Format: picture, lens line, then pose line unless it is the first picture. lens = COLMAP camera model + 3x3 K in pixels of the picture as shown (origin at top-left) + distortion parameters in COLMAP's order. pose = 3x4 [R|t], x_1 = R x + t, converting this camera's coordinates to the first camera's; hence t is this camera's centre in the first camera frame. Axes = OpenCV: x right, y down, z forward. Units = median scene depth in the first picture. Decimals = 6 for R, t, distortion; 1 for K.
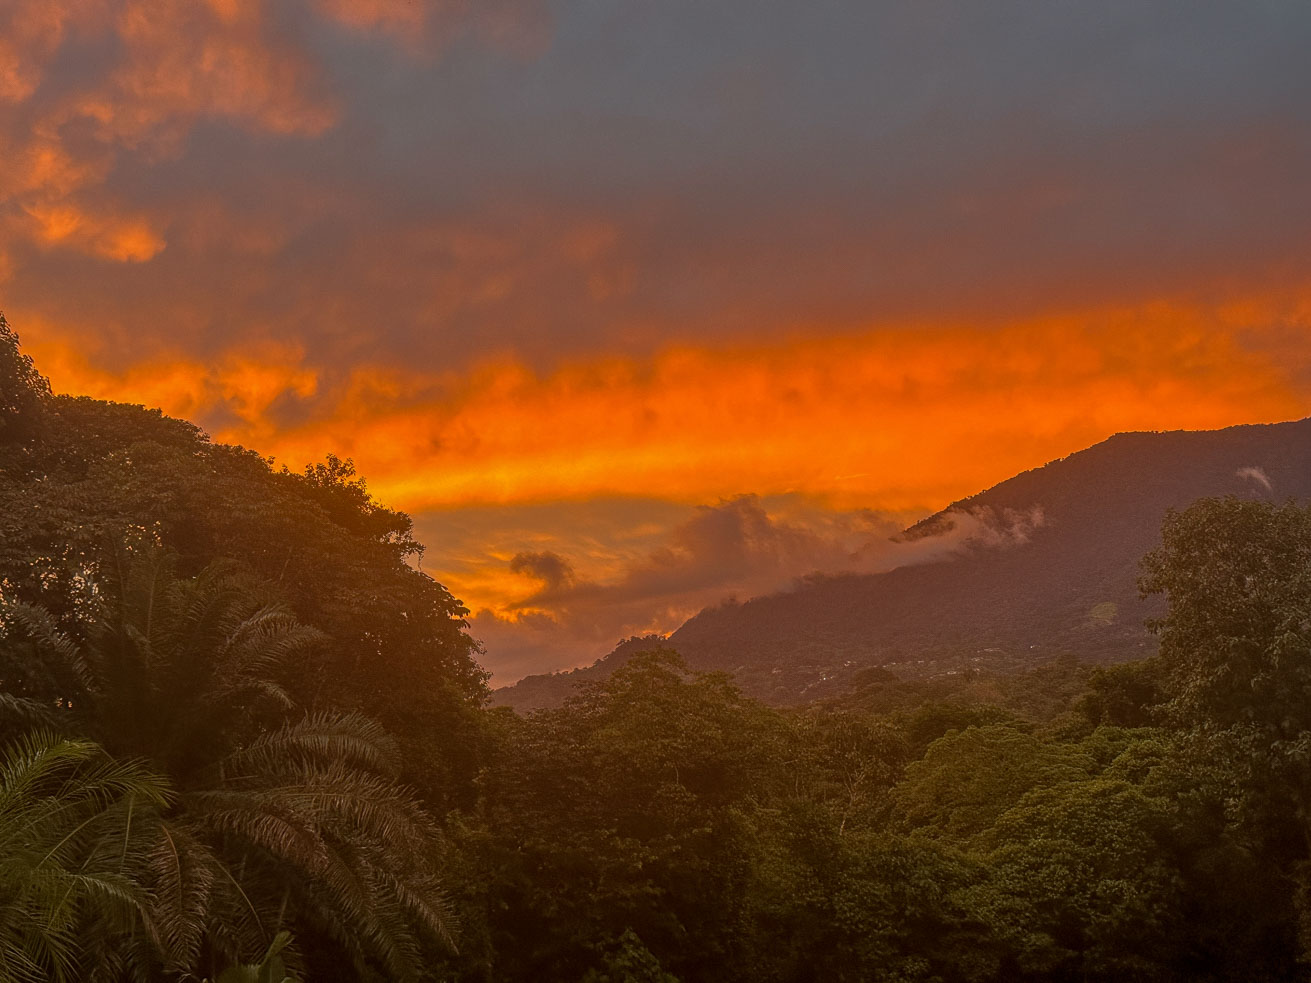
lens RADIAL K [[1540.0, 0, 654.7], [0, 1540.0, 491.7], [0, 0, 1]] dist [0.119197, 0.000000]
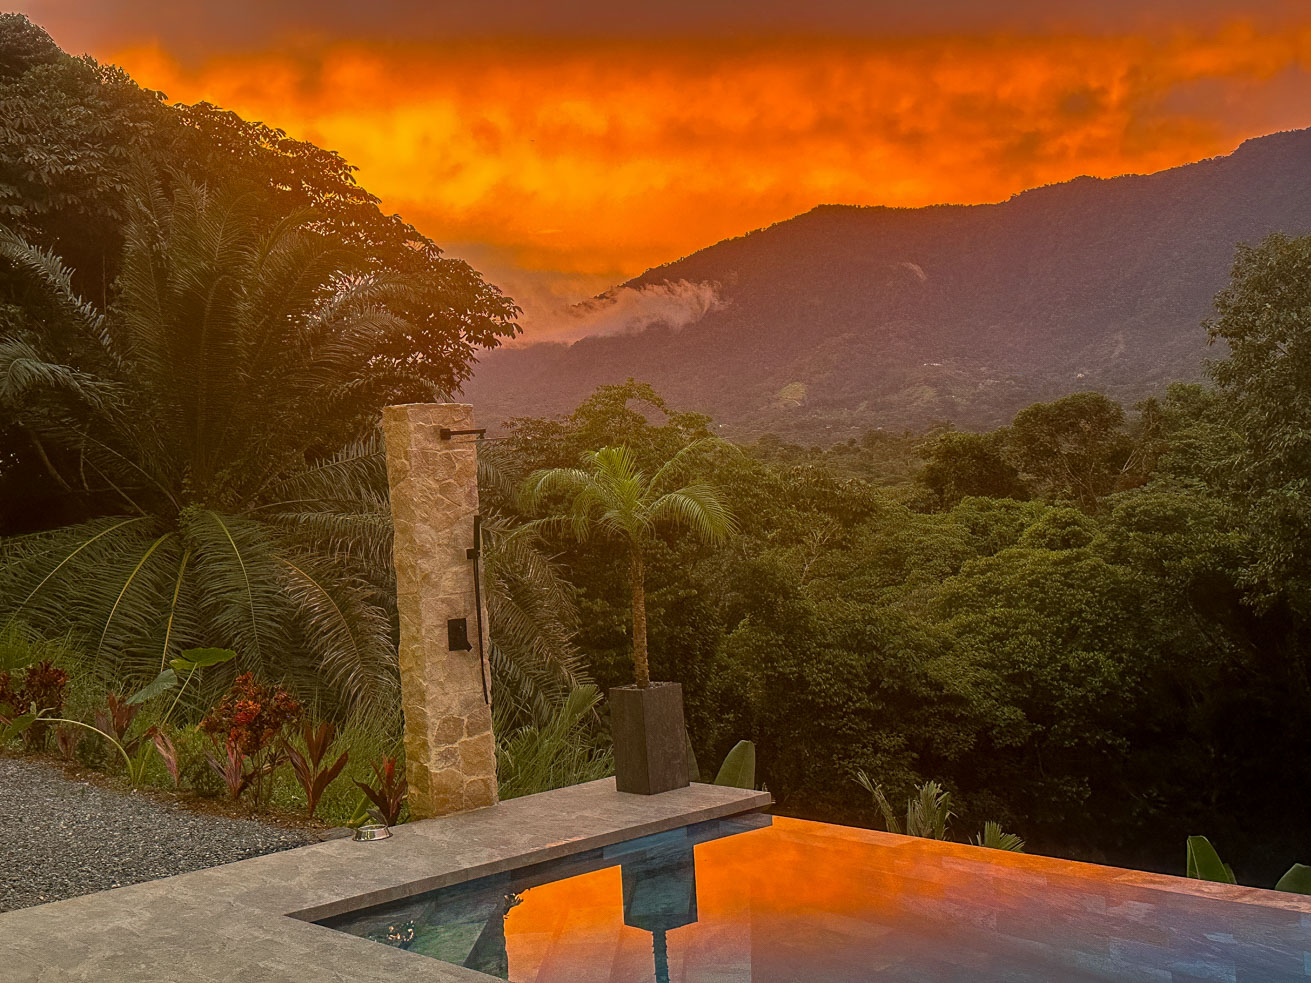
lens RADIAL K [[1670.2, 0, 649.1], [0, 1670.2, 494.1], [0, 0, 1]] dist [0.142624, 0.000000]
pose [[0.979907, 0.031433, 0.196963, -0.162459], [-0.059744, 0.988419, 0.139491, 0.033399], [-0.190297, -0.148455, 0.970437, 0.099360]]
